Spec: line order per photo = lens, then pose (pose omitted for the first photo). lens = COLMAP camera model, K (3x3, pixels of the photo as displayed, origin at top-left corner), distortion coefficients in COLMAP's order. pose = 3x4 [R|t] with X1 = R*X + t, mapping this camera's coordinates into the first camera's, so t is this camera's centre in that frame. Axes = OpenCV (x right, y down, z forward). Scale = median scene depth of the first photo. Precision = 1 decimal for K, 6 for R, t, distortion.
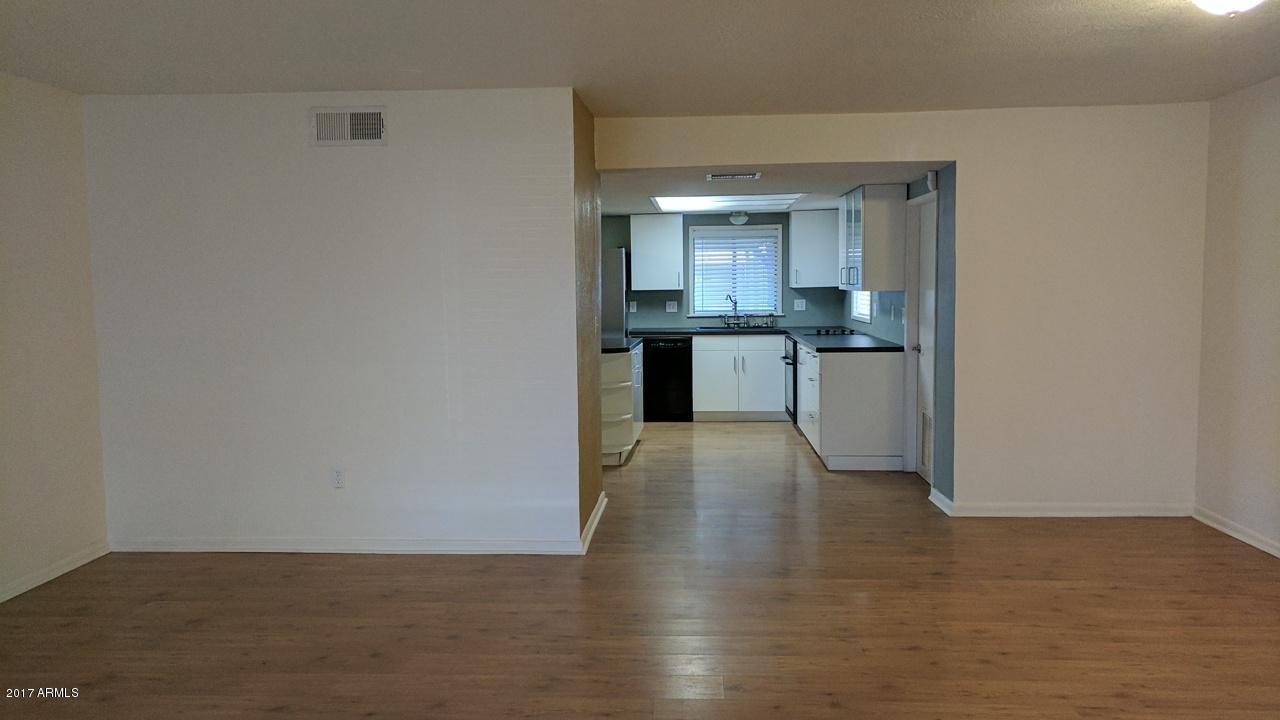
lens RADIAL K [[959.4, 0, 631.8], [0, 959.4, 363.5], [0, 0, 1]] dist [0.020392, -0.019291]
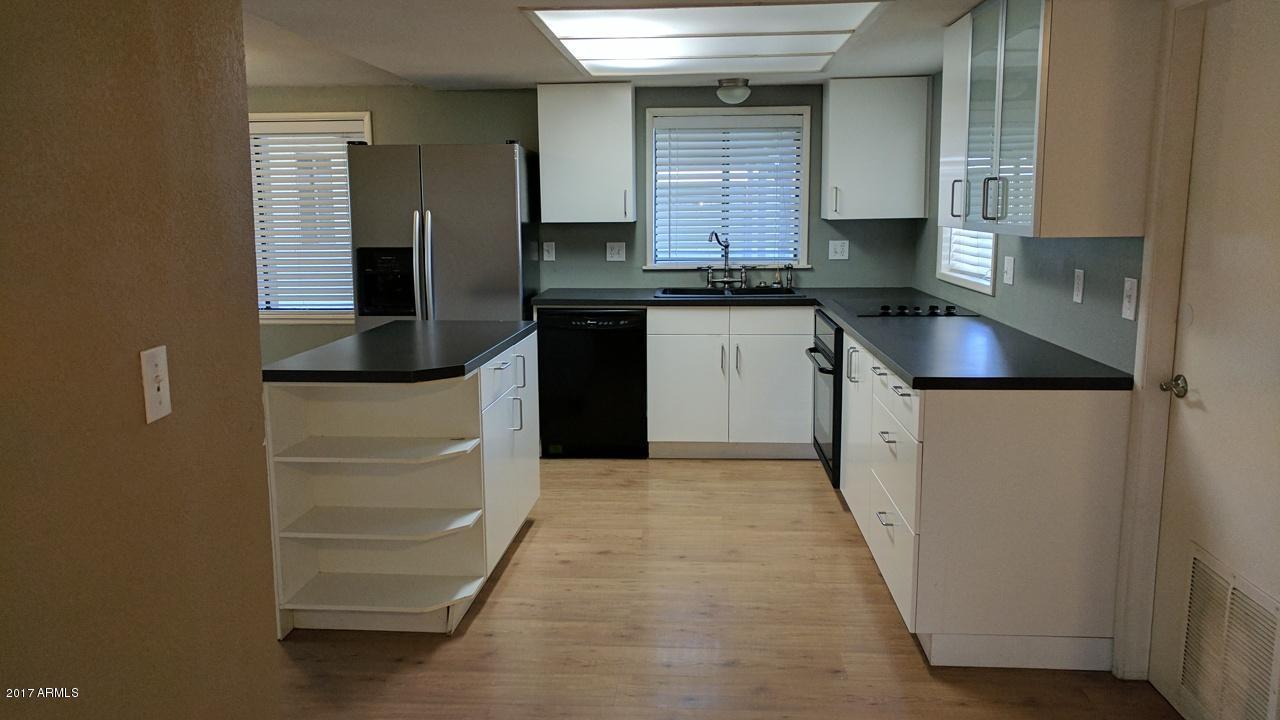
lens RADIAL K [[959.4, 0, 640.7], [0, 959.4, 367.4], [0, 0, 1]] dist [0.020392, -0.019291]
pose [[0.999982, 0.003156, 0.005066, 0.056981], [-0.003562, 0.996607, 0.082232, -0.039766], [-0.004790, -0.082248, 0.996600, 0.445759]]
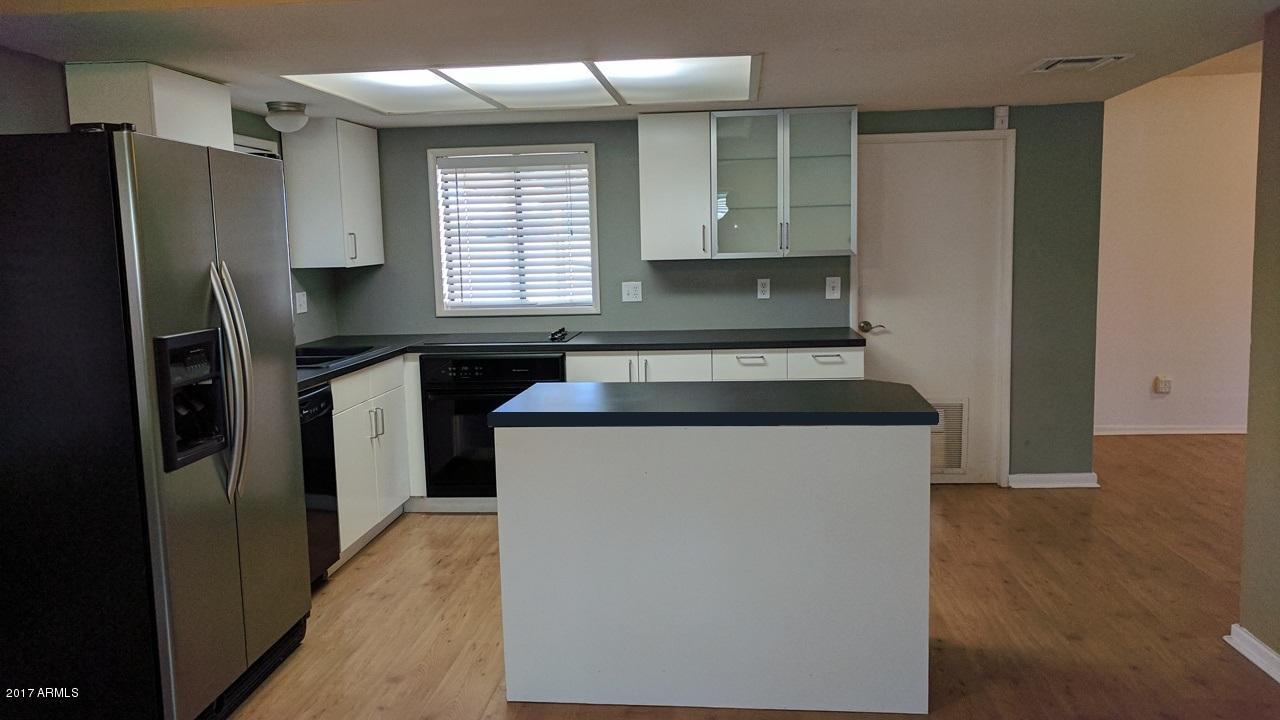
lens RADIAL K [[959.4, 0, 644.4], [0, 959.4, 360.1], [0, 0, 1]] dist [0.020392, -0.019291]
pose [[0.024392, -0.110100, 0.993621, -0.360022], [0.112955, 0.987856, 0.106688, -0.068187], [-0.993301, 0.109632, 0.036532, 0.842023]]
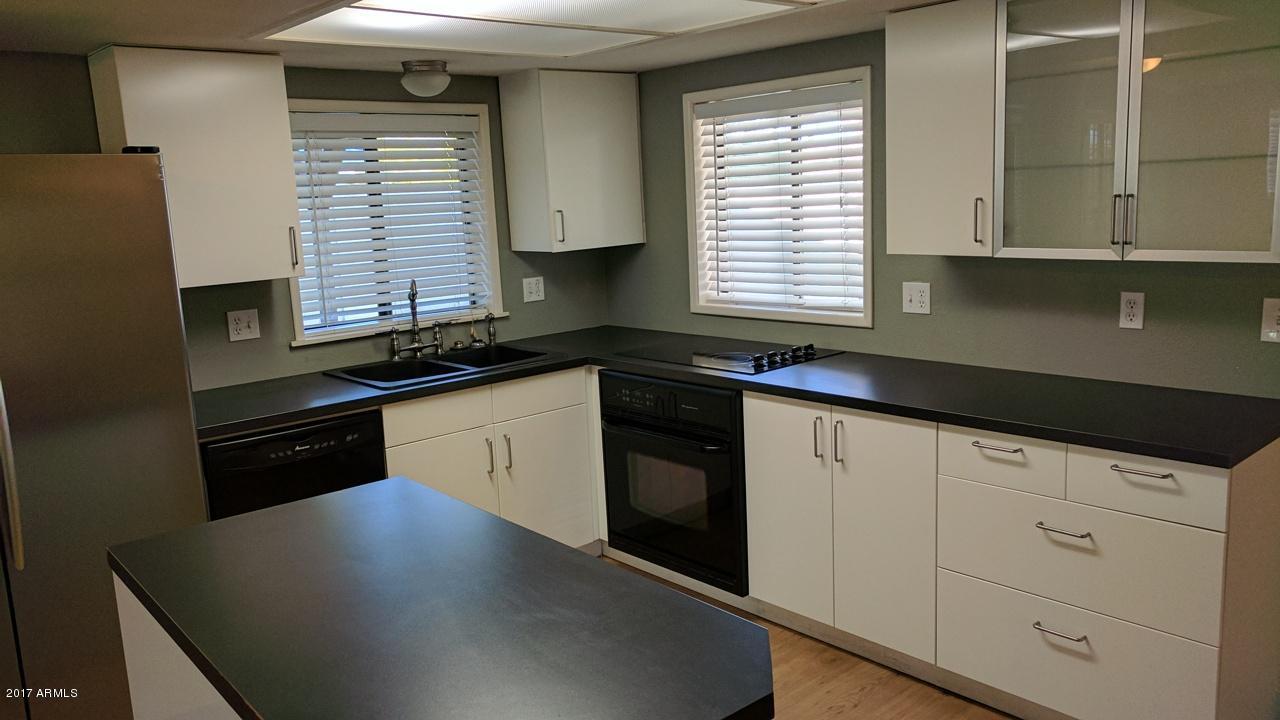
lens RADIAL K [[959.4, 0, 644.3], [0, 959.4, 356.5], [0, 0, 1]] dist [0.020392, -0.019291]
pose [[0.698184, -0.140984, 0.701900, -0.115029], [0.099540, 0.990012, 0.099841, -0.072994], [-0.708965, 0.000159, 0.705243, 0.680408]]
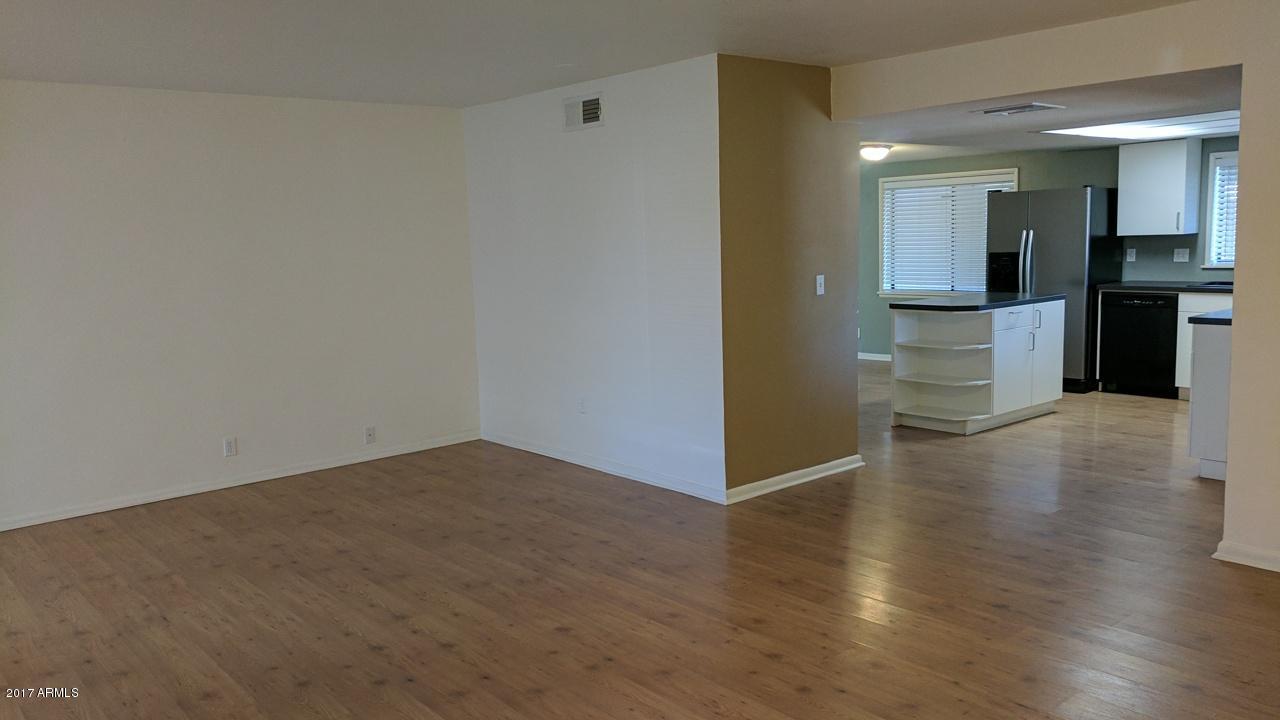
lens RADIAL K [[959.4, 0, 642.7], [0, 959.4, 356.5], [0, 0, 1]] dist [0.020392, -0.019291]
pose [[0.701061, 0.080704, -0.708520, 0.325142], [-0.037698, 0.996380, 0.076192, -0.020160], [0.712104, -0.026705, 0.701566, 0.109593]]
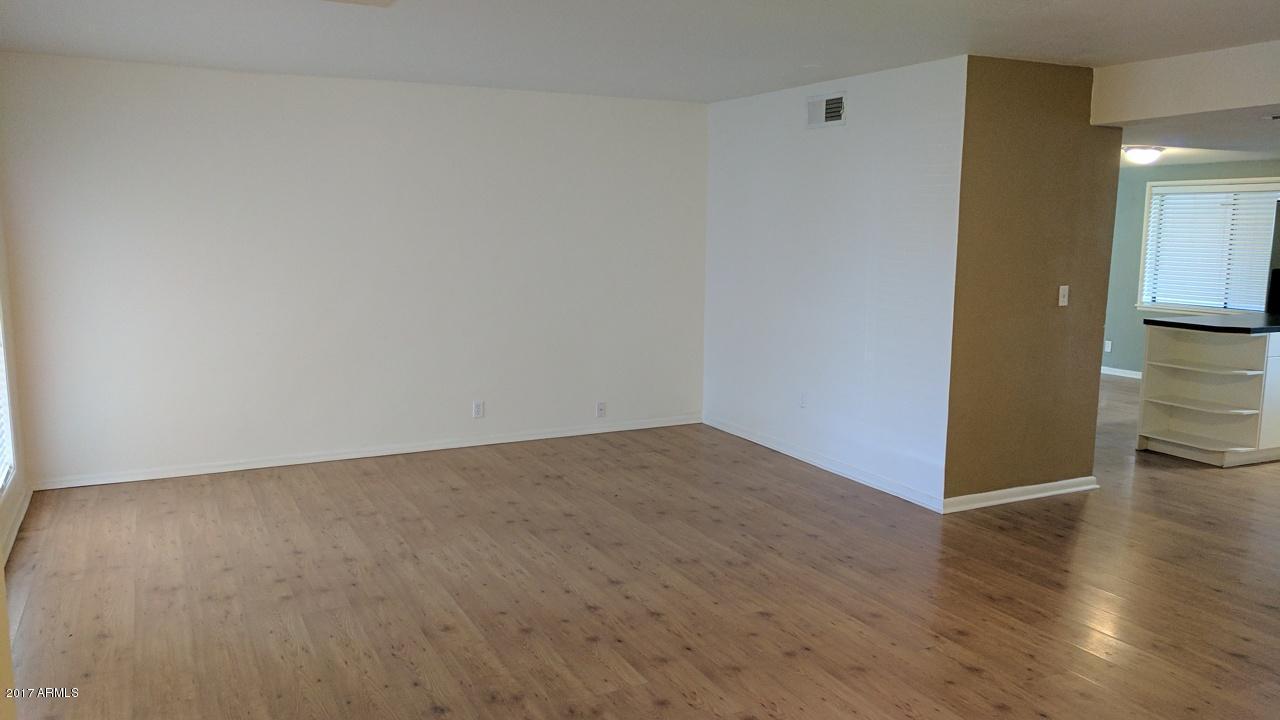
lens RADIAL K [[959.4, 0, 648.0], [0, 959.4, 349.9], [0, 0, 1]] dist [0.020392, -0.019291]
pose [[0.511125, 0.130745, -0.849504, 0.339894], [-0.091556, 0.991021, 0.097438, -0.024423], [0.854616, 0.027974, 0.518506, 0.101686]]
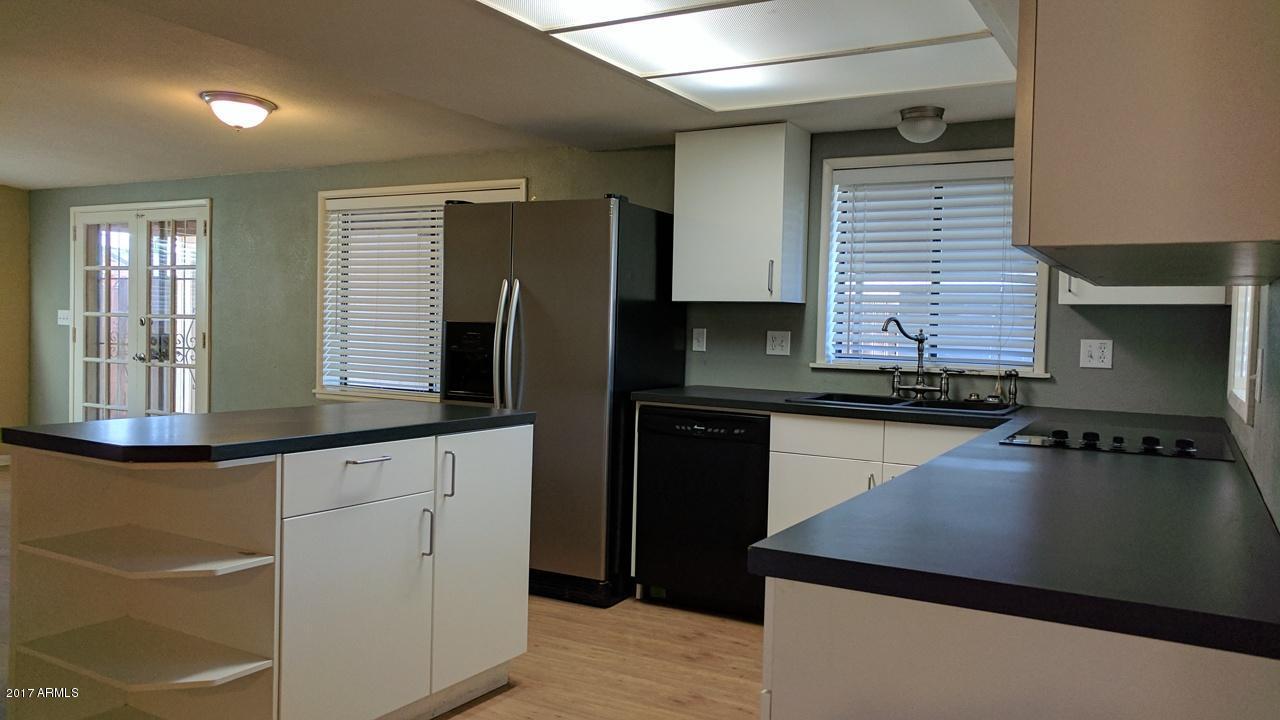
lens RADIAL K [[959.4, 0, 639.4], [0, 959.4, 357.5], [0, 0, 1]] dist [0.020392, -0.019291]
pose [[0.895590, 0.049596, -0.442108, 0.191215], [-0.073993, 0.996531, -0.038098, -0.032957], [0.438685, 0.066833, 0.896152, 0.611216]]
